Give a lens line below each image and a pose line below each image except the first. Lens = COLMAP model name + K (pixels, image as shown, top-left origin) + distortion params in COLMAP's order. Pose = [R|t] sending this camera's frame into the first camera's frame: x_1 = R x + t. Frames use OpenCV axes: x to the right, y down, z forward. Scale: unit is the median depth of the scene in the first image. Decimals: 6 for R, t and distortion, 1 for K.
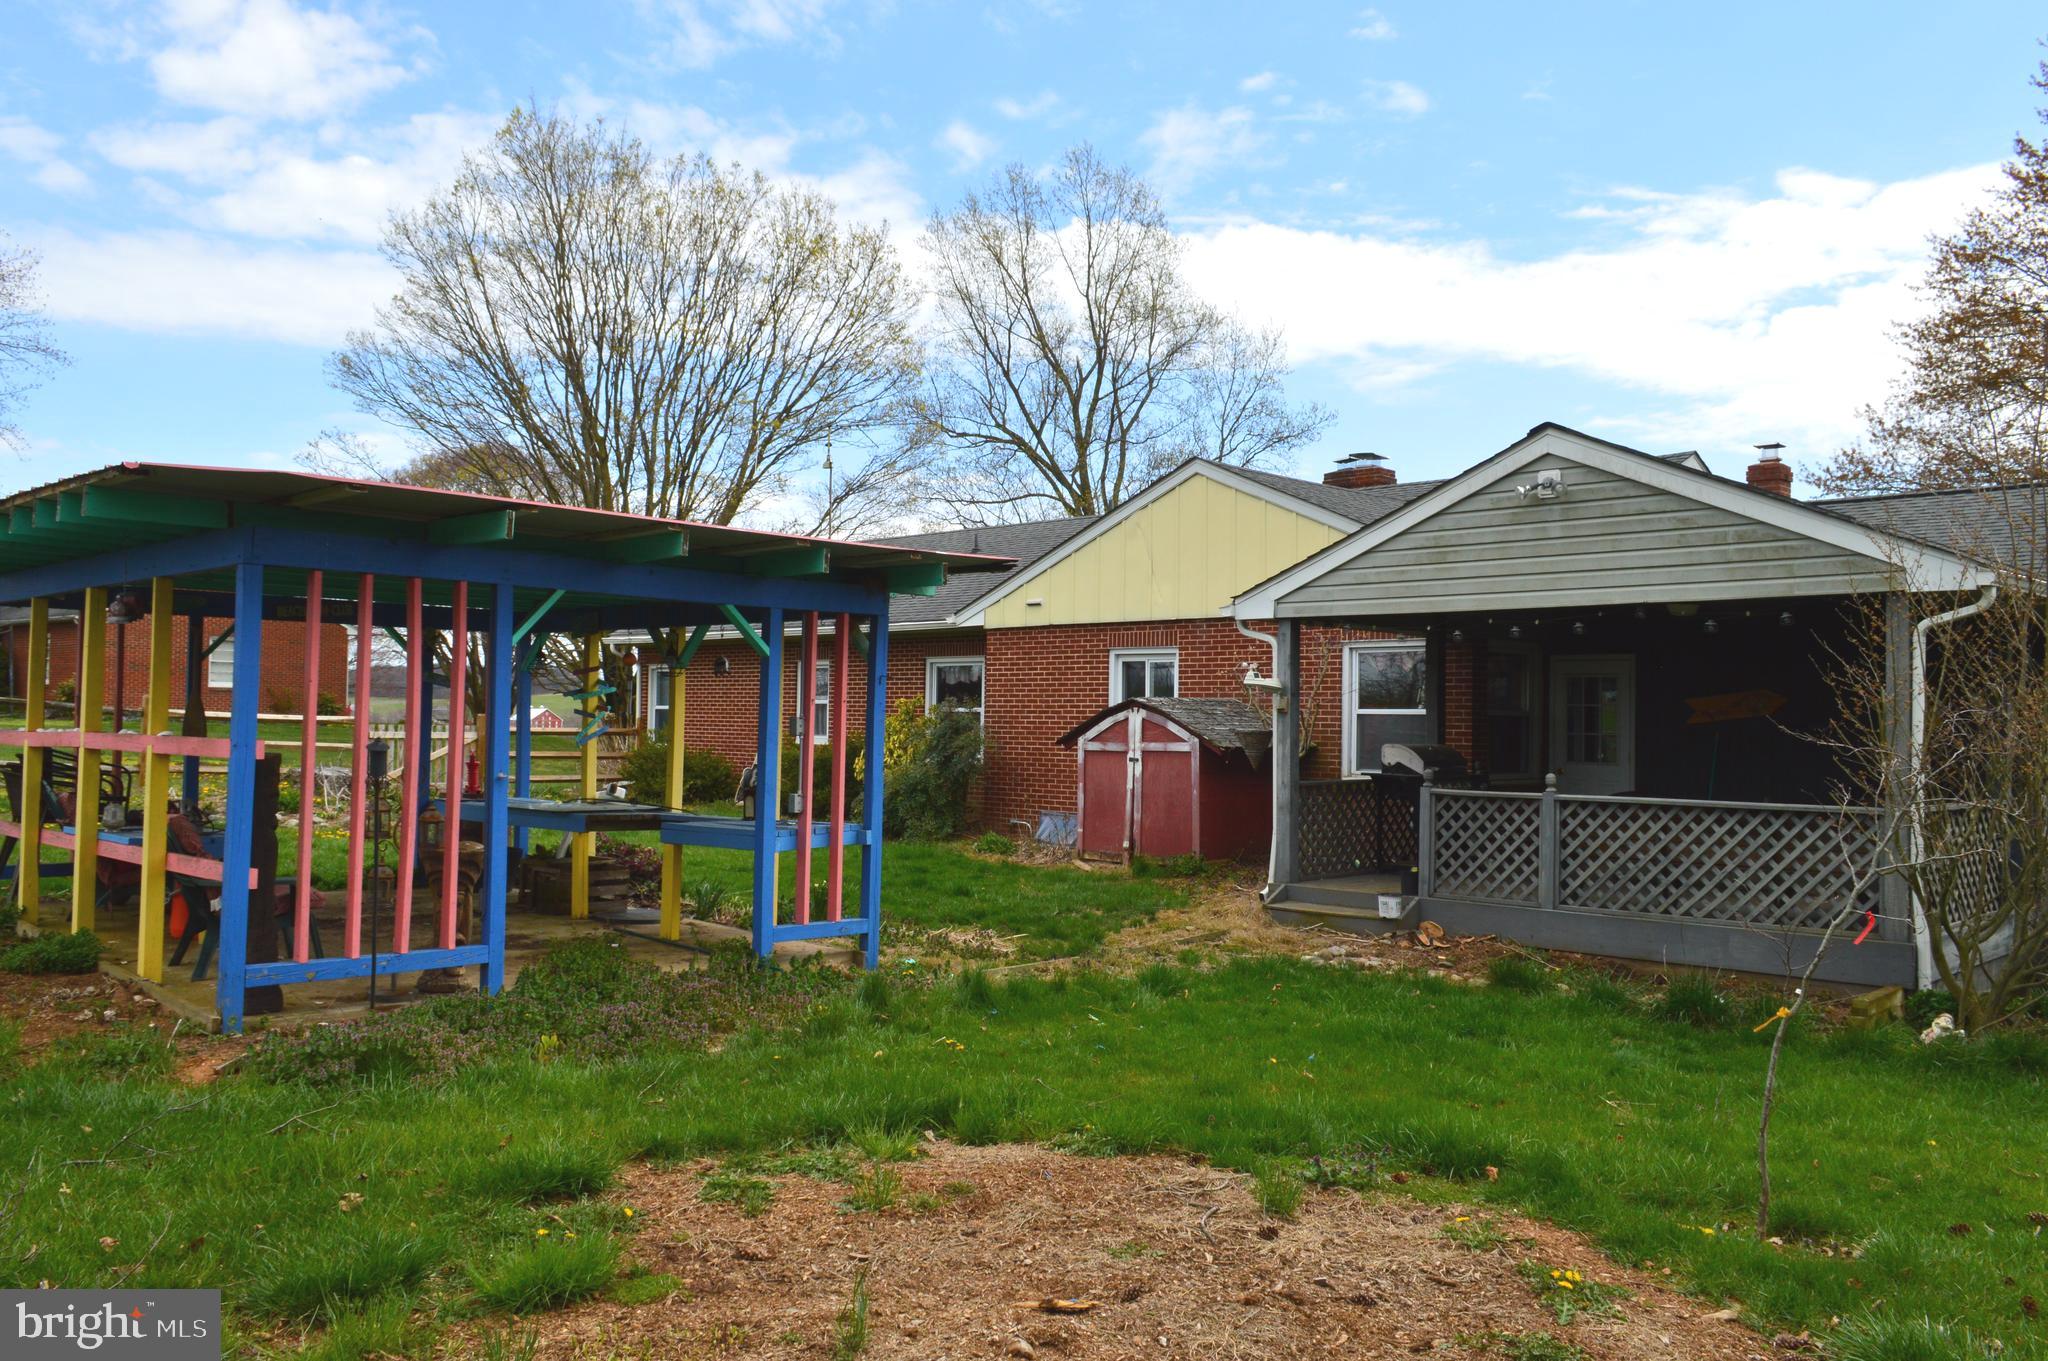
lens RADIAL K [[1621.3, 0, 1024.3], [0, 1621.3, 679.5], [0, 0, 1]] dist [-0.010269, 0.003493]
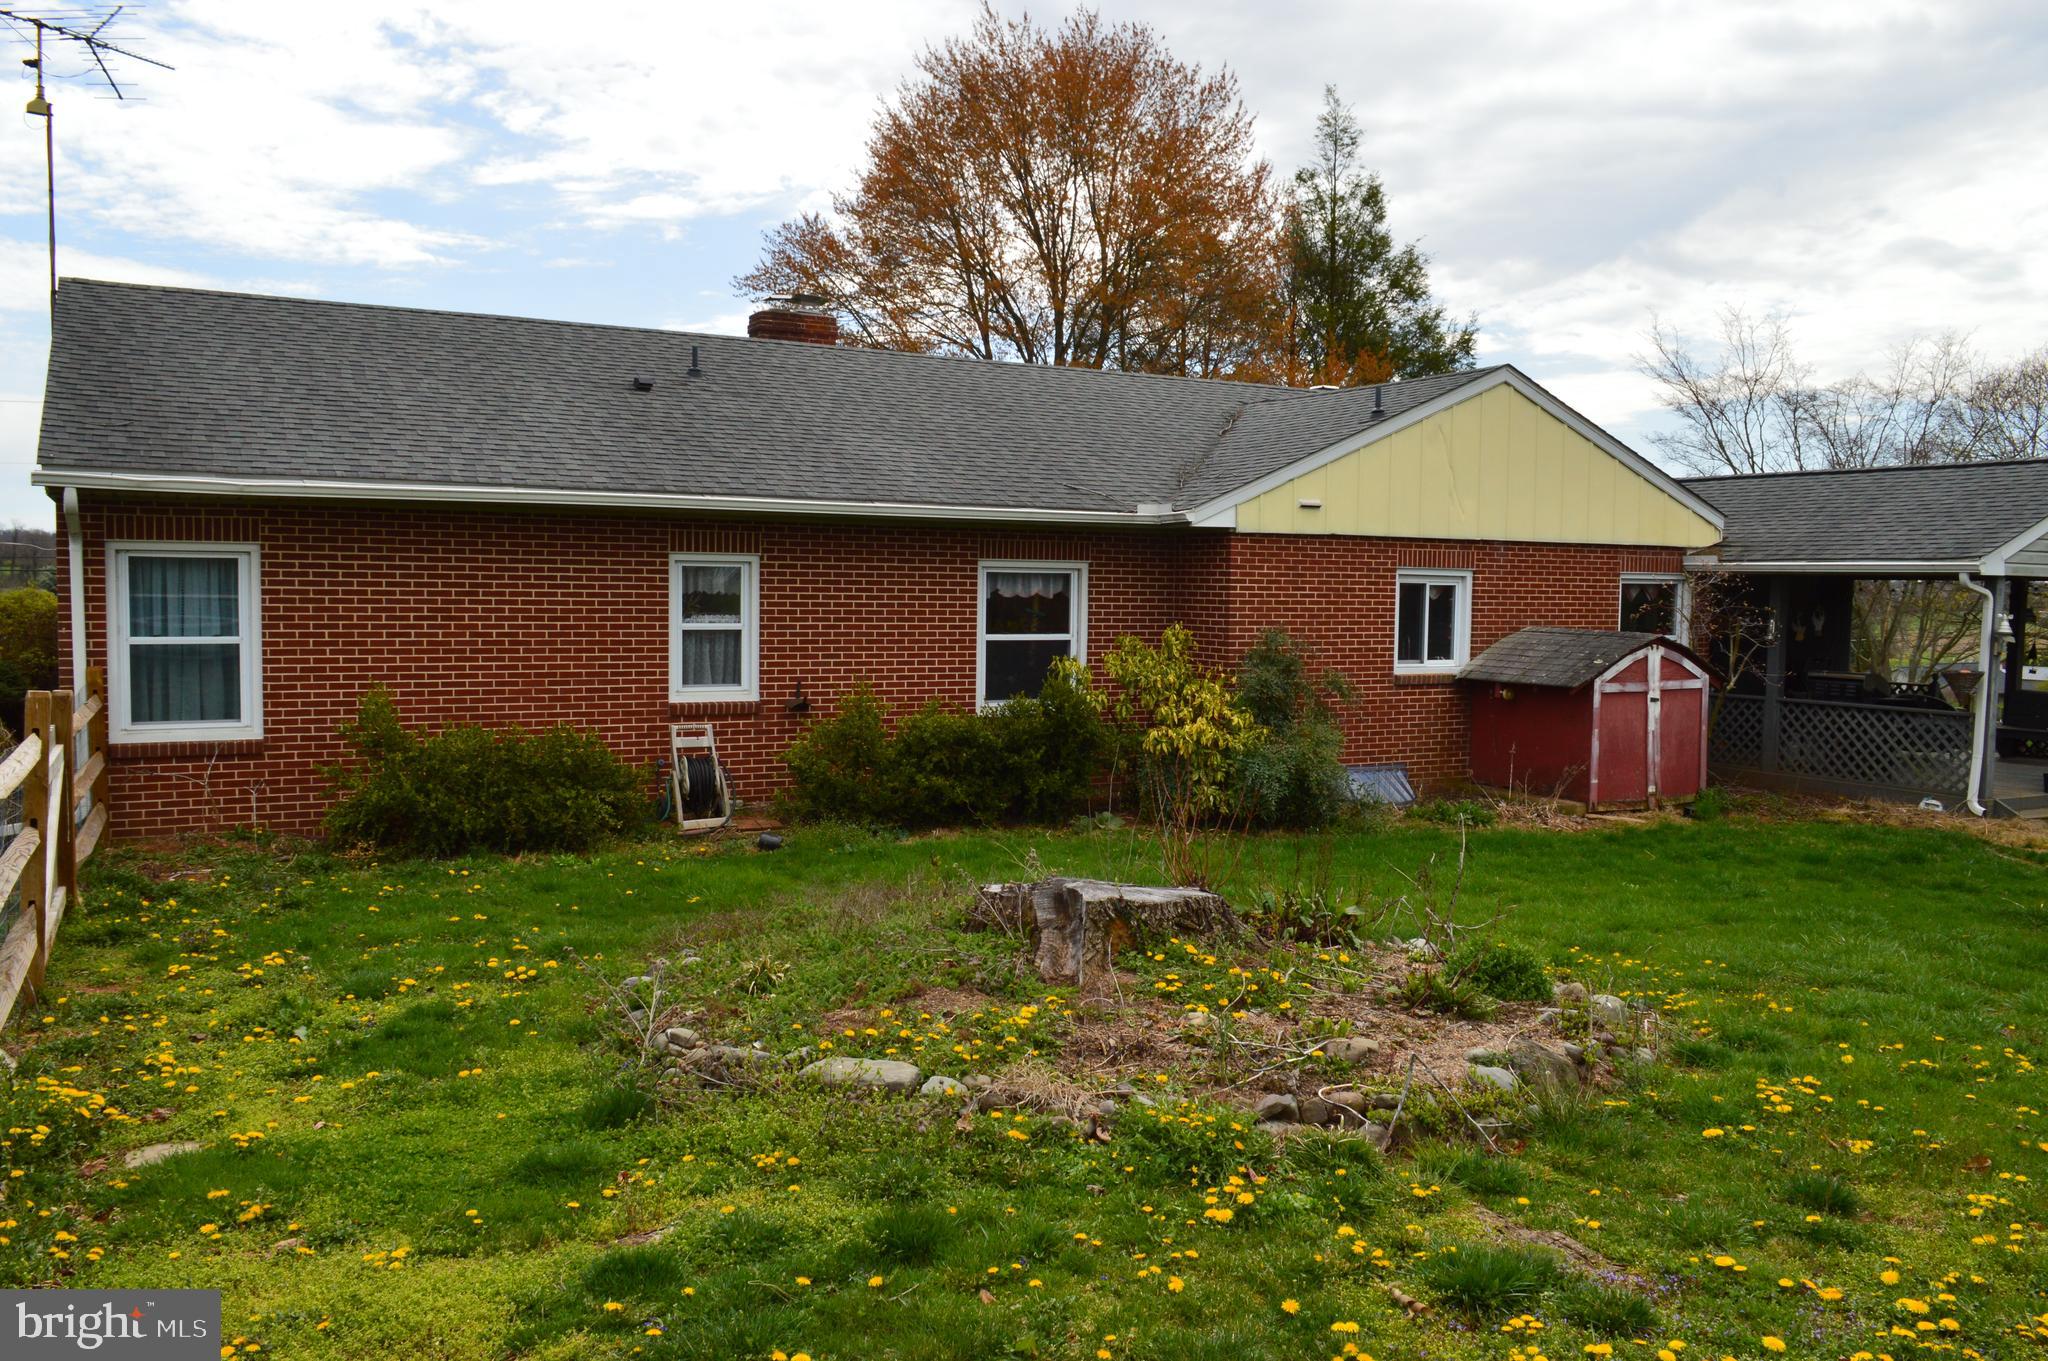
lens RADIAL K [[1621.3, 0, 1024.9], [0, 1621.3, 680.6], [0, 0, 1]] dist [-0.010269, 0.003493]
pose [[0.268076, -0.072060, 0.960699, -1.332055], [-0.038334, 0.995611, 0.085376, -0.040608], [-0.962635, -0.059714, 0.264137, 1.557544]]
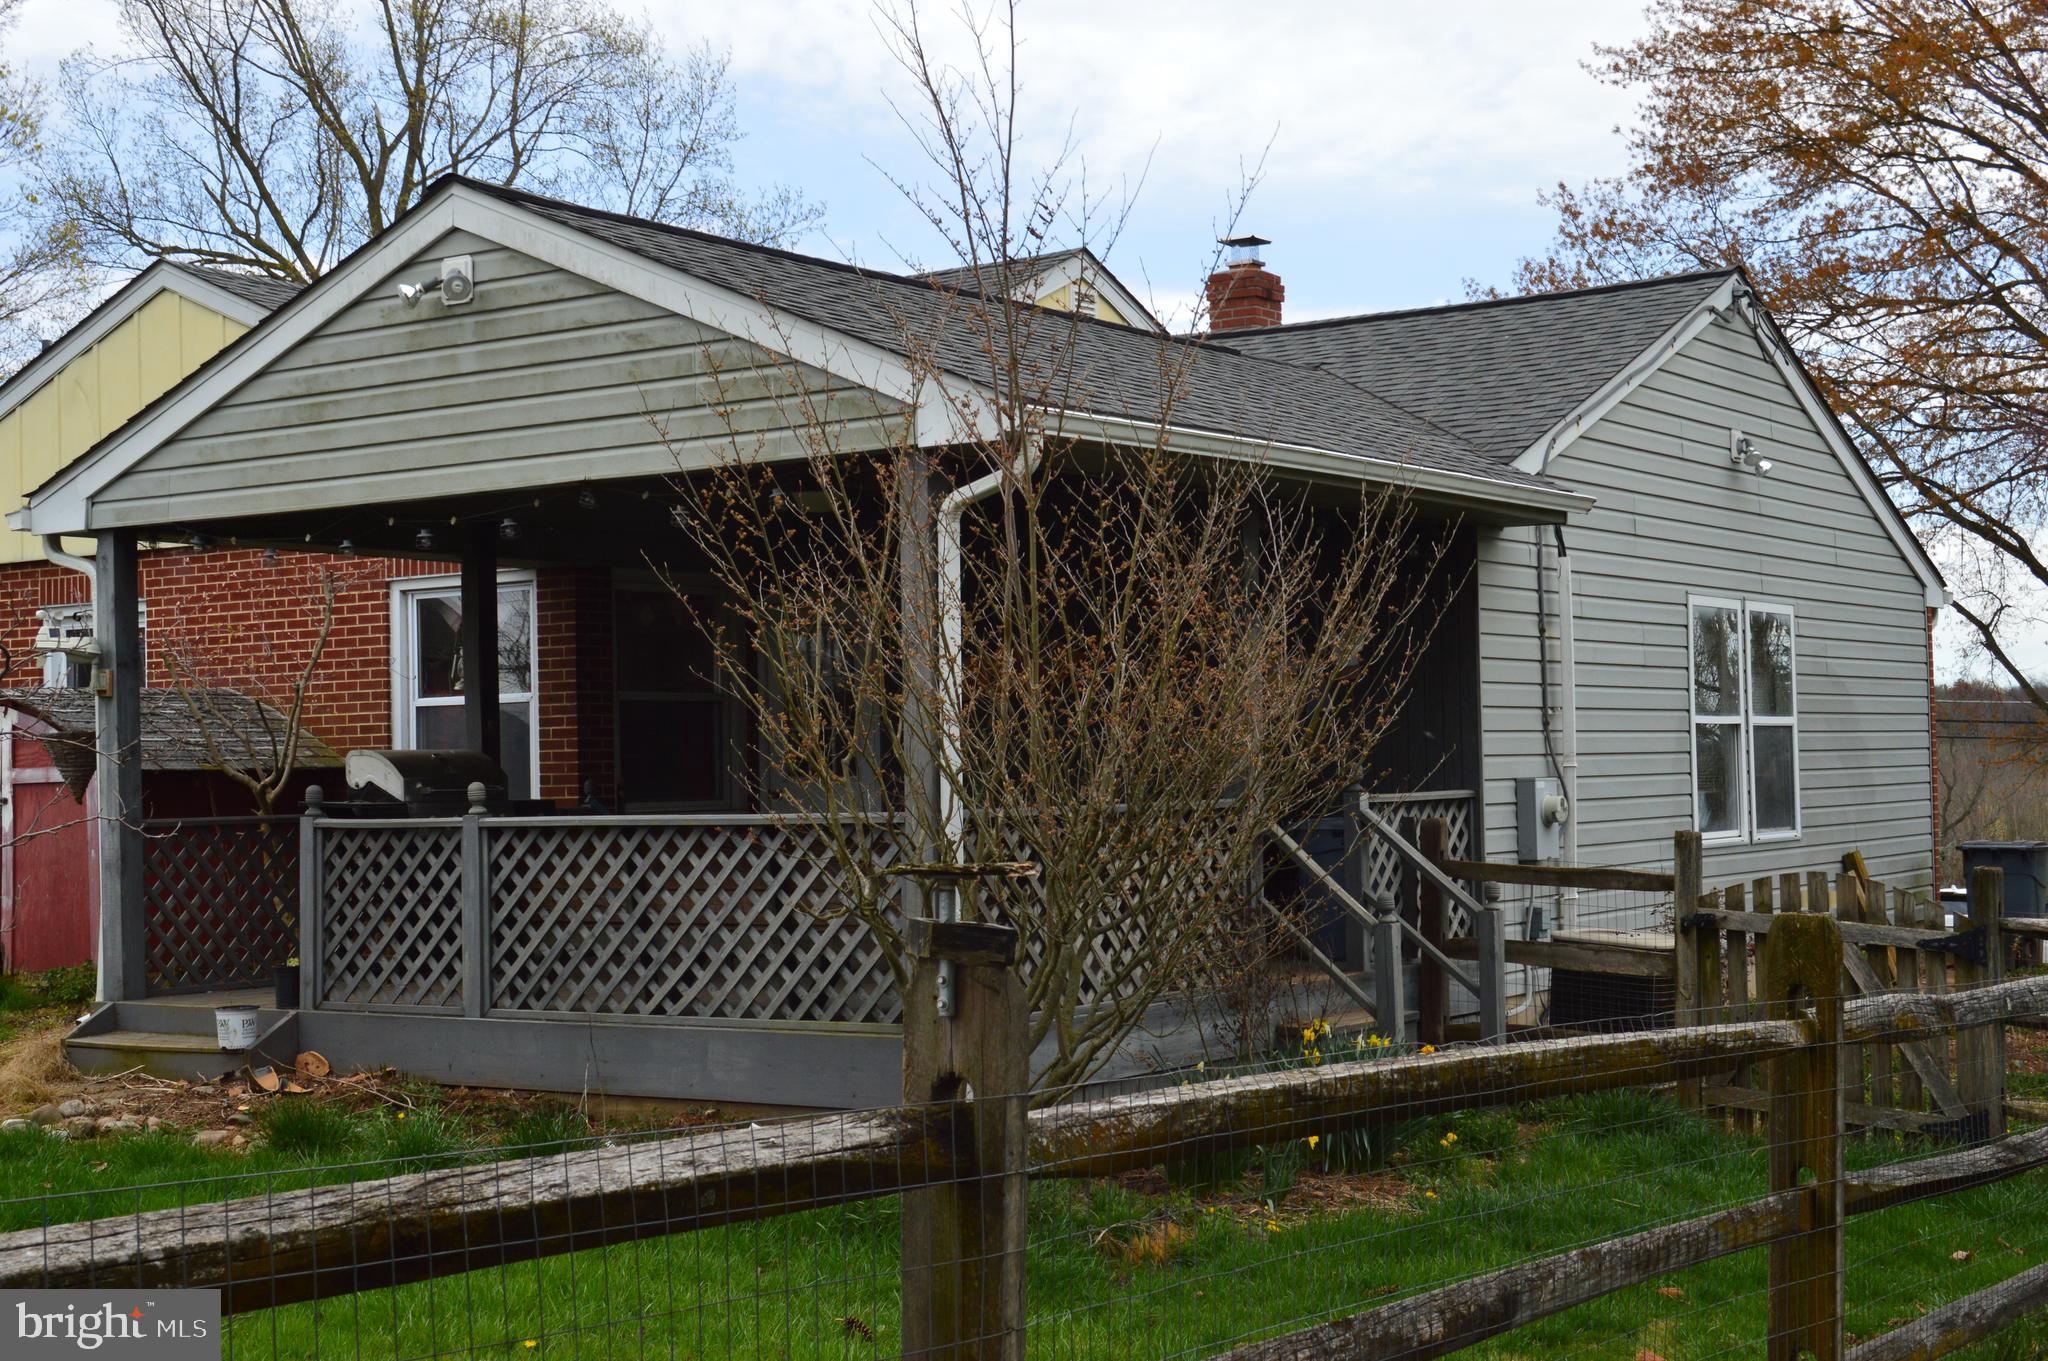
lens RADIAL K [[2879.0, 0, 1024.1], [0, 2879.0, 678.6], [0, 0, 1]] dist [-0.000161, 0.000000]
pose [[0.983948, -0.029692, 0.175968, 0.338051], [0.030862, 0.999516, -0.003911, 0.031418], [-0.175767, 0.009279, 0.984388, -0.044619]]
